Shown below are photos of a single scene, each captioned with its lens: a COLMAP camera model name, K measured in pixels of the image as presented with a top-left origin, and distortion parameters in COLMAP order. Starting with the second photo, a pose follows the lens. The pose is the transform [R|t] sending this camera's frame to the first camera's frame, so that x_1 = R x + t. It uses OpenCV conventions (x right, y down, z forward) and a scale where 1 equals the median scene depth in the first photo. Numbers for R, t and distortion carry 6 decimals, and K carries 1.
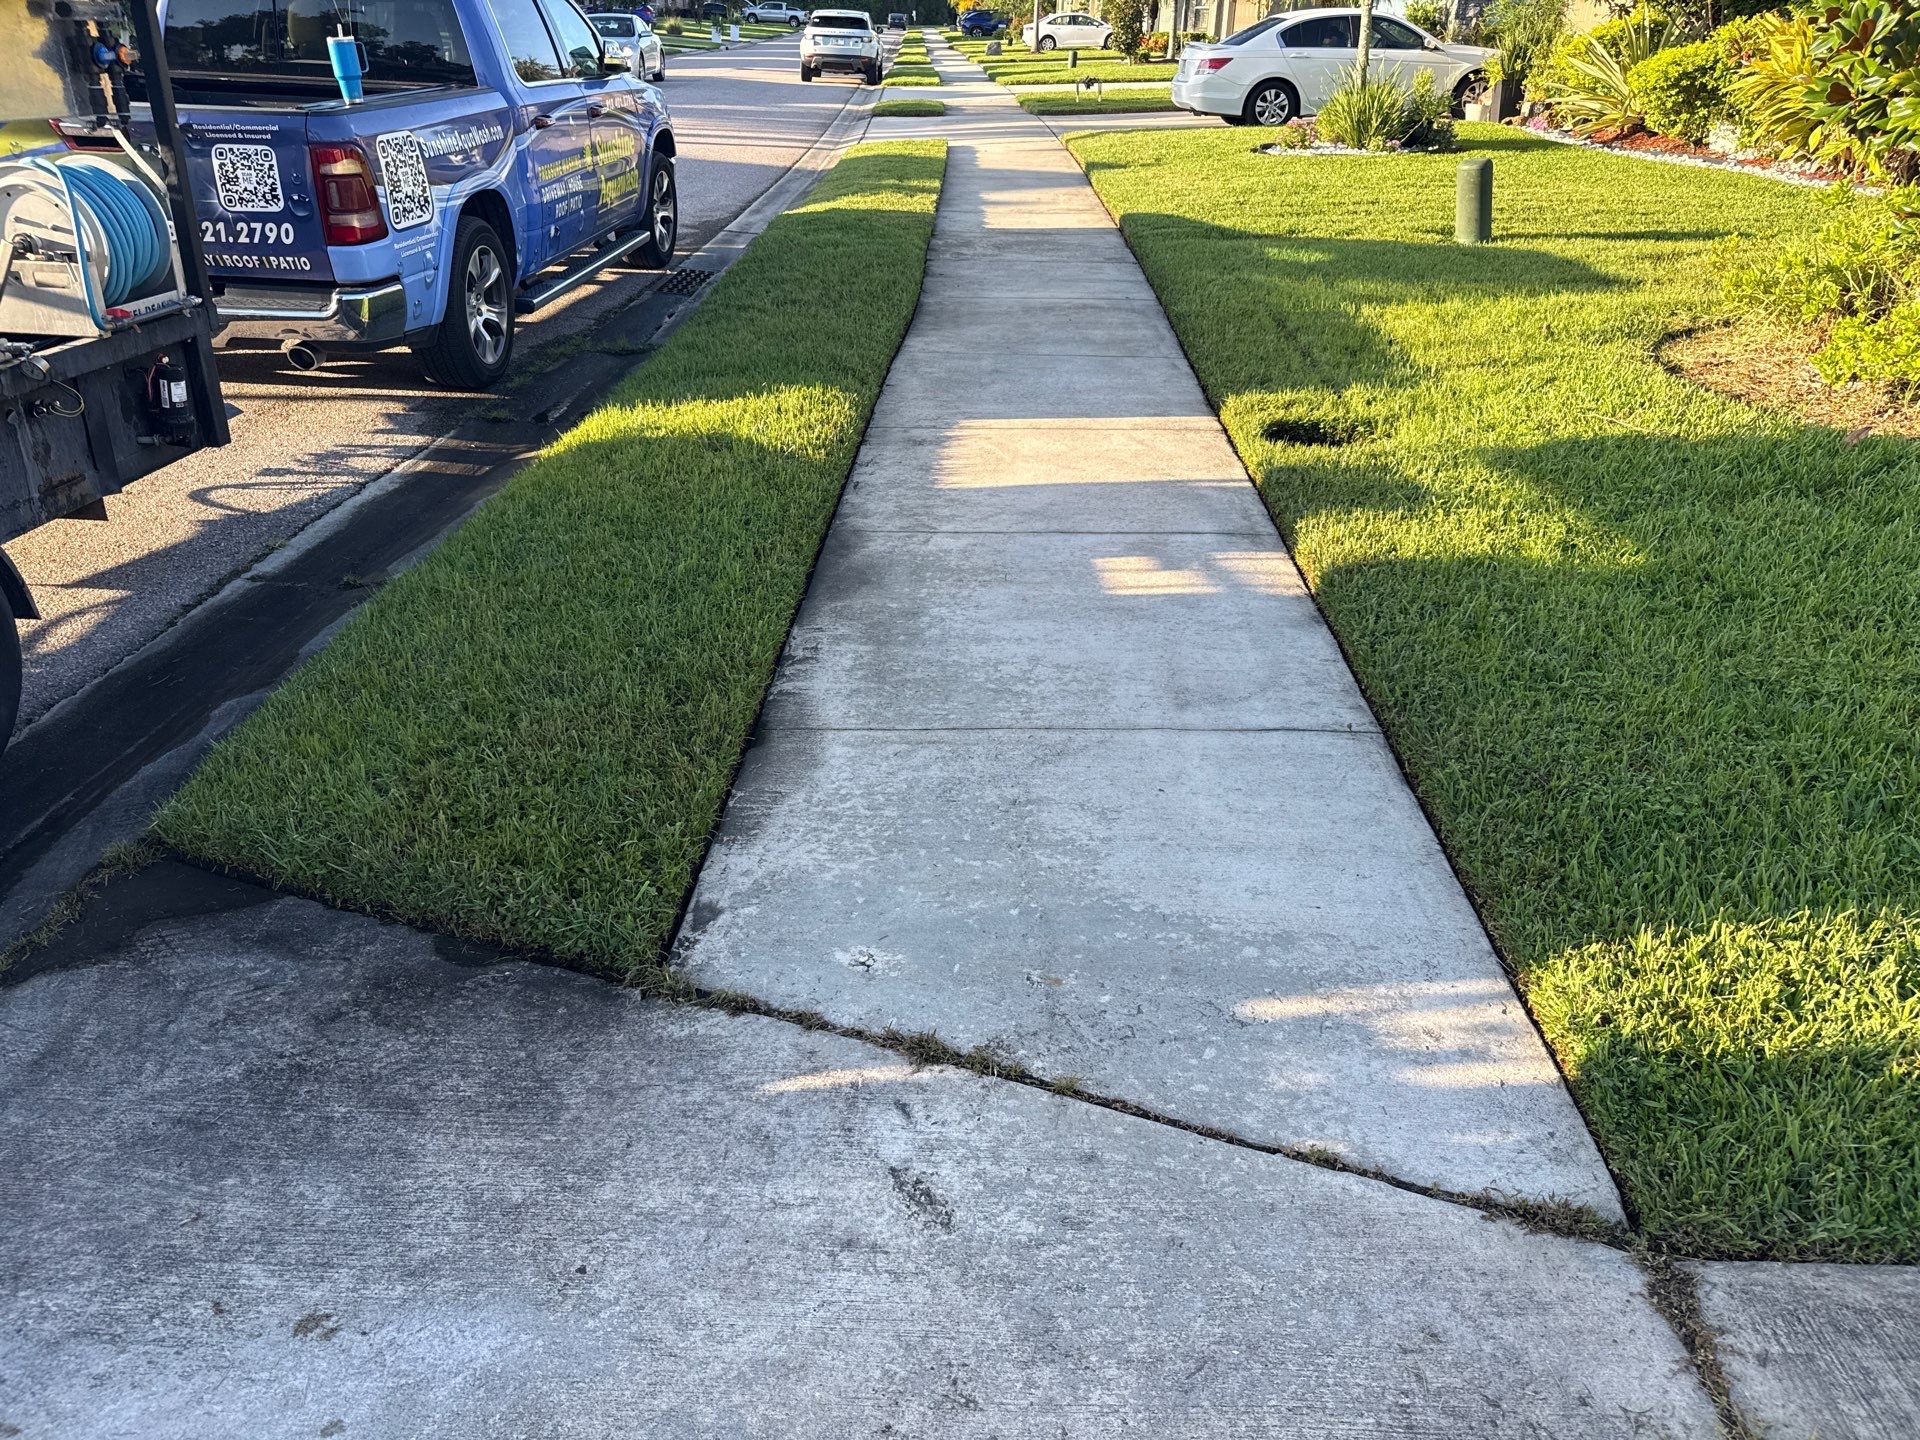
lens RADIAL K [[1355.8, 0, 958.1], [0, 1355.8, 724.1], [0, 0, 1]] dist [0.031183, -0.038335]
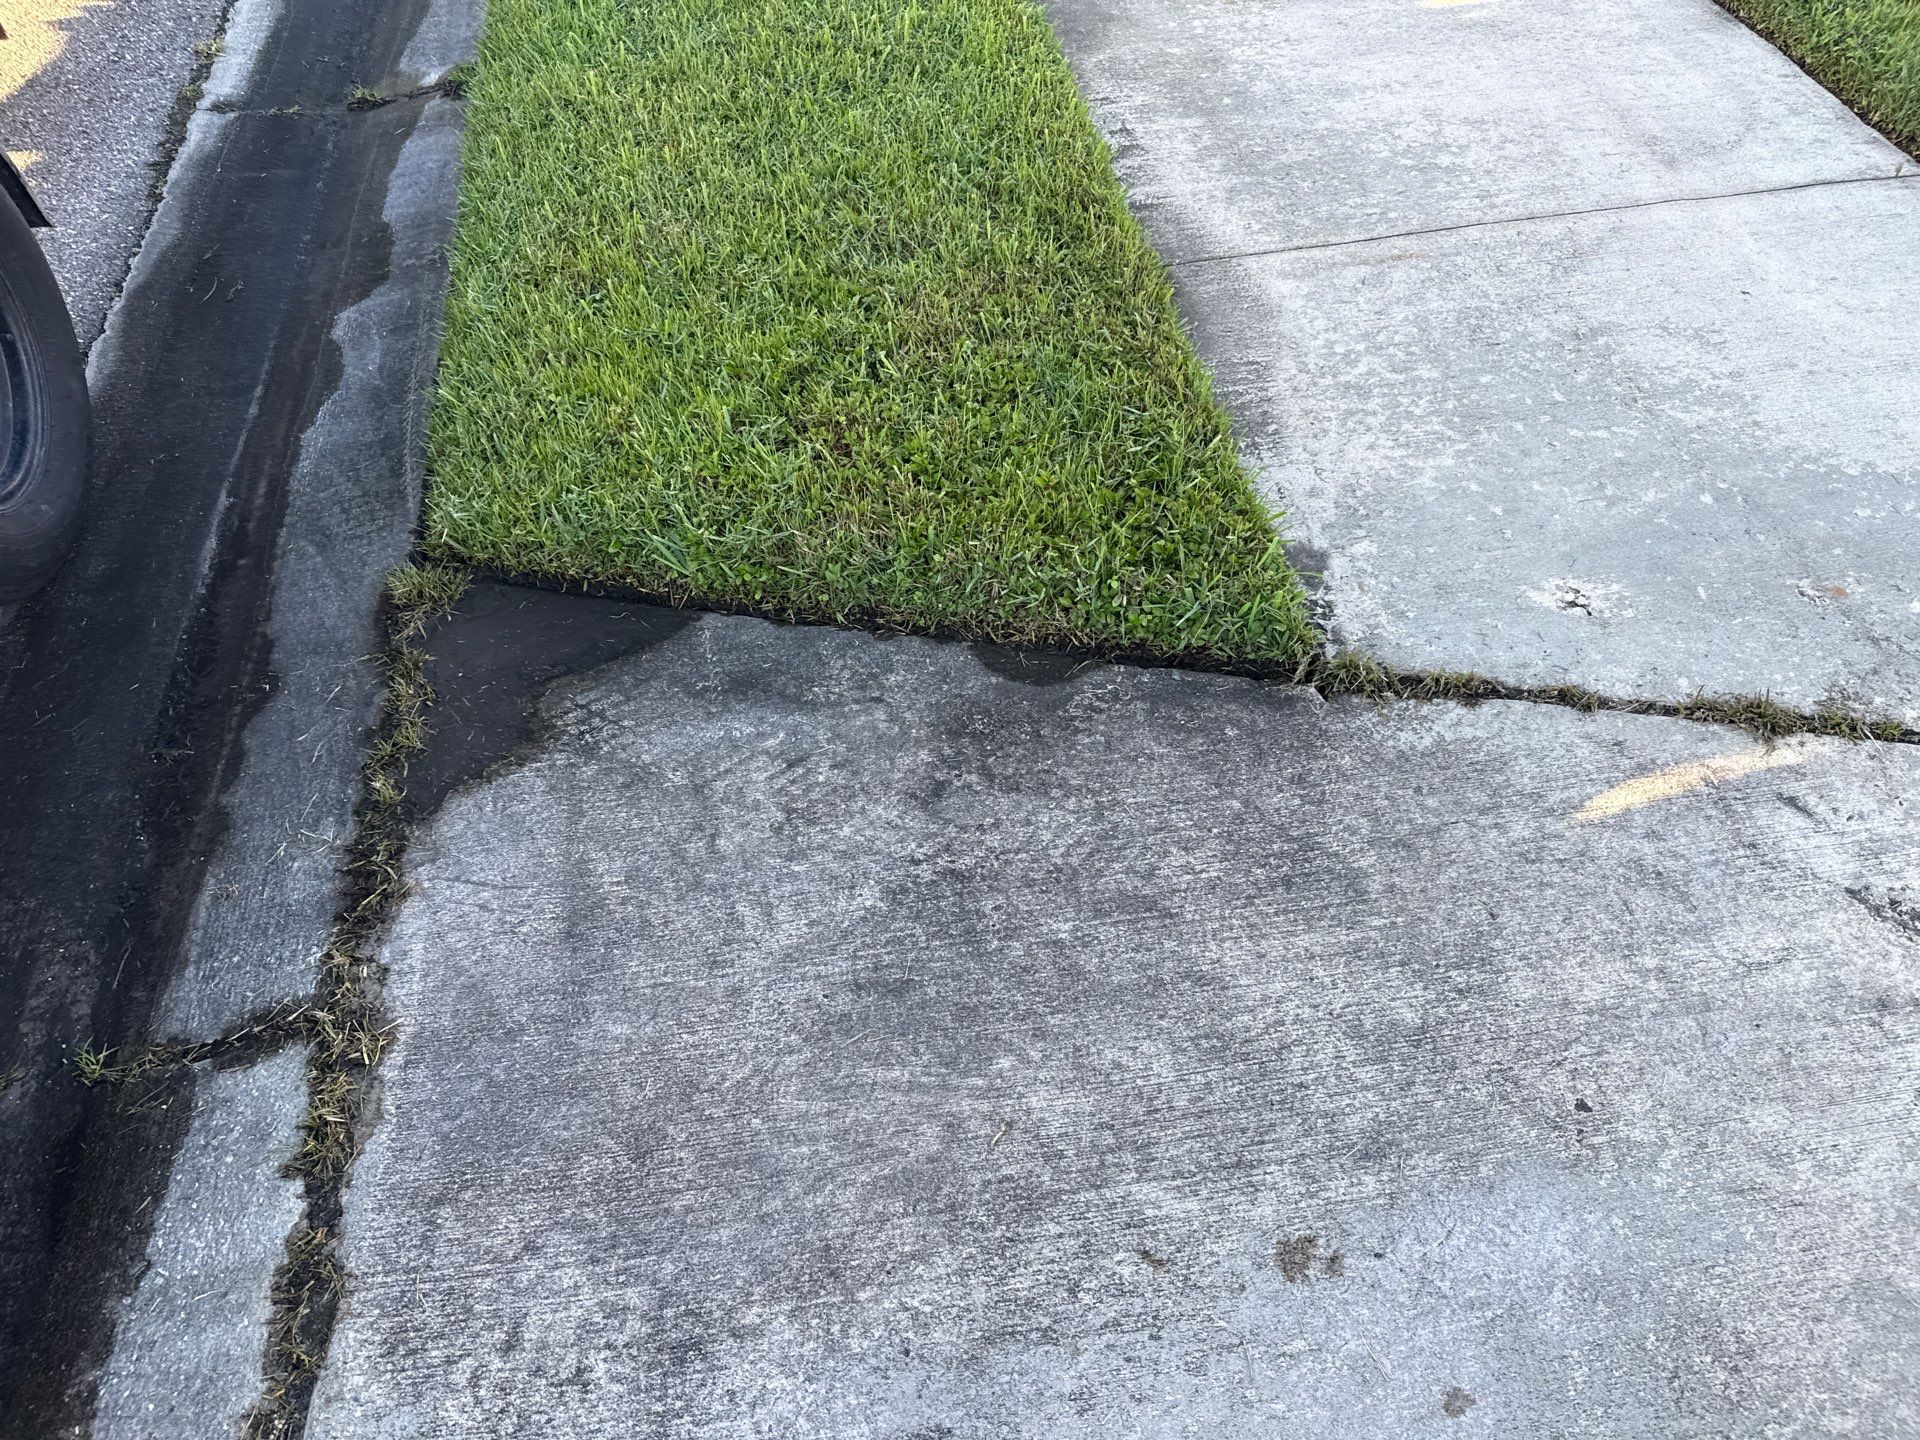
lens RADIAL K [[1385.6, 0, 951.1], [0, 1385.6, 713.3], [0, 0, 1]] dist [0.019988, -0.015224]
pose [[0.979590, -0.162849, 0.117830, -0.293487], [0.106535, 0.917722, 0.382670, -0.057277], [-0.170453, -0.362307, 0.916340, 0.189404]]
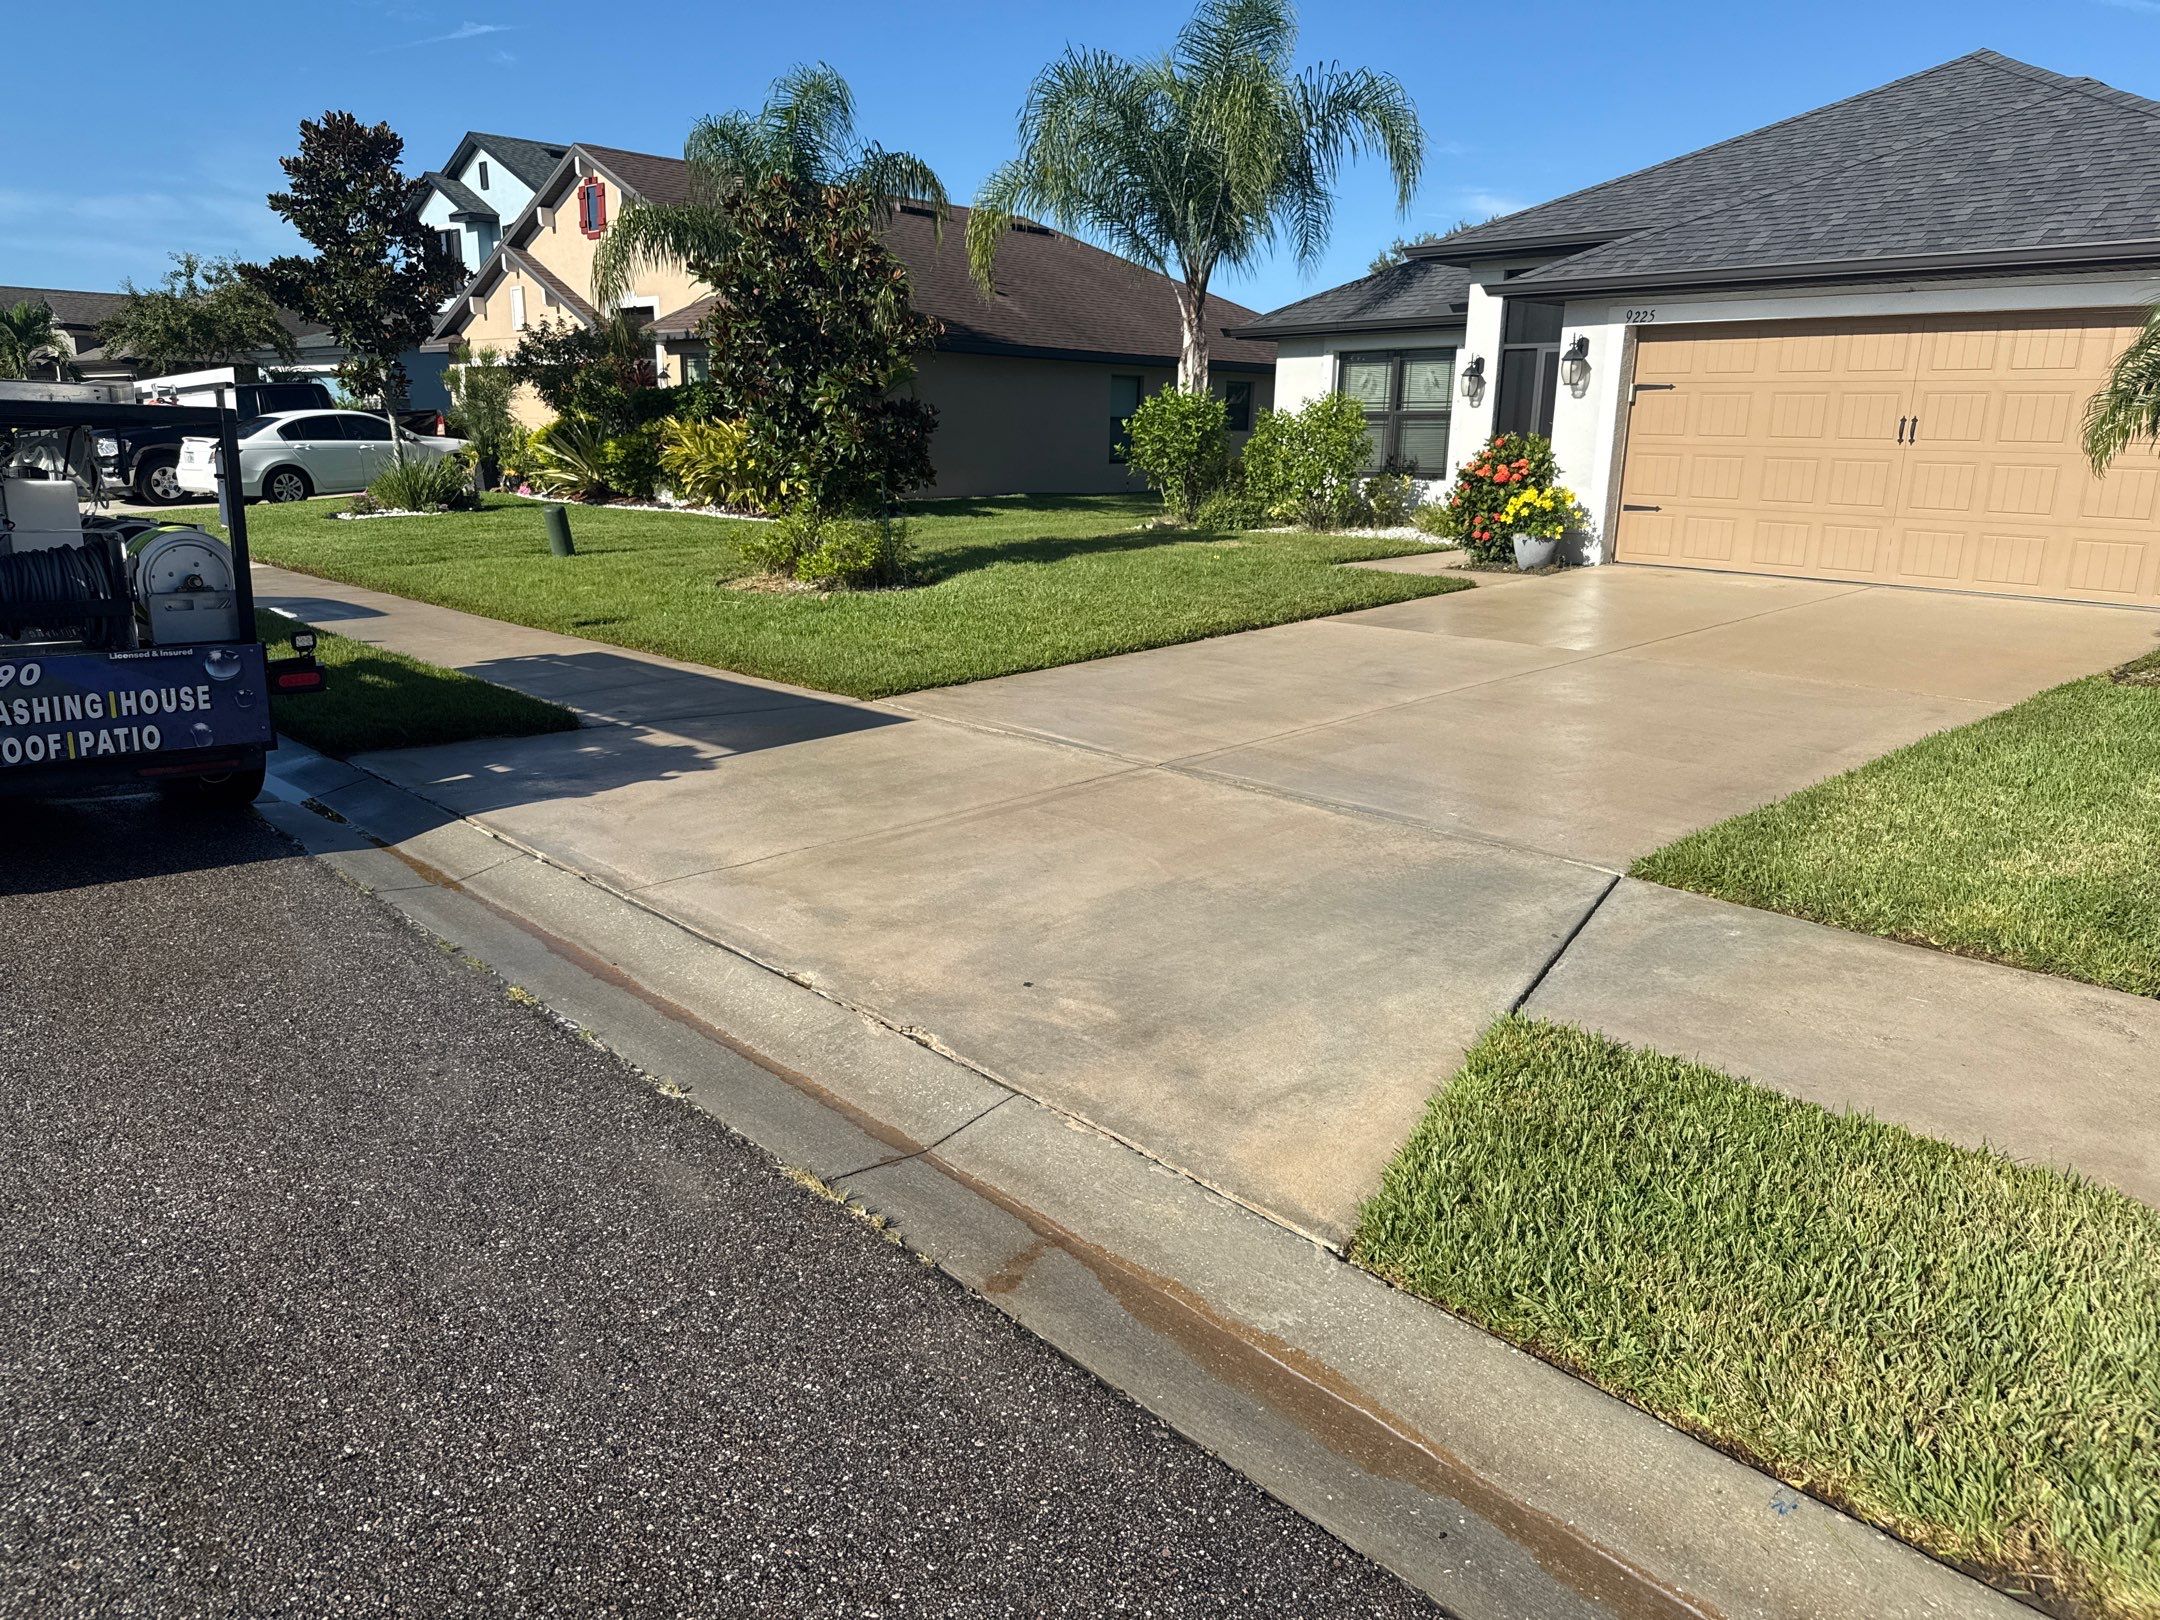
lens RADIAL K [[1525.3, 0, 1081.2], [0, 1525.3, 813.2], [0, 0, 1]] dist [0.031183, -0.038335]
pose [[0.697862, -0.183891, 0.692223, -1.079544], [0.328481, 0.941016, -0.081173, 0.586713], [-0.636466, 0.284030, 0.717104, -1.243755]]
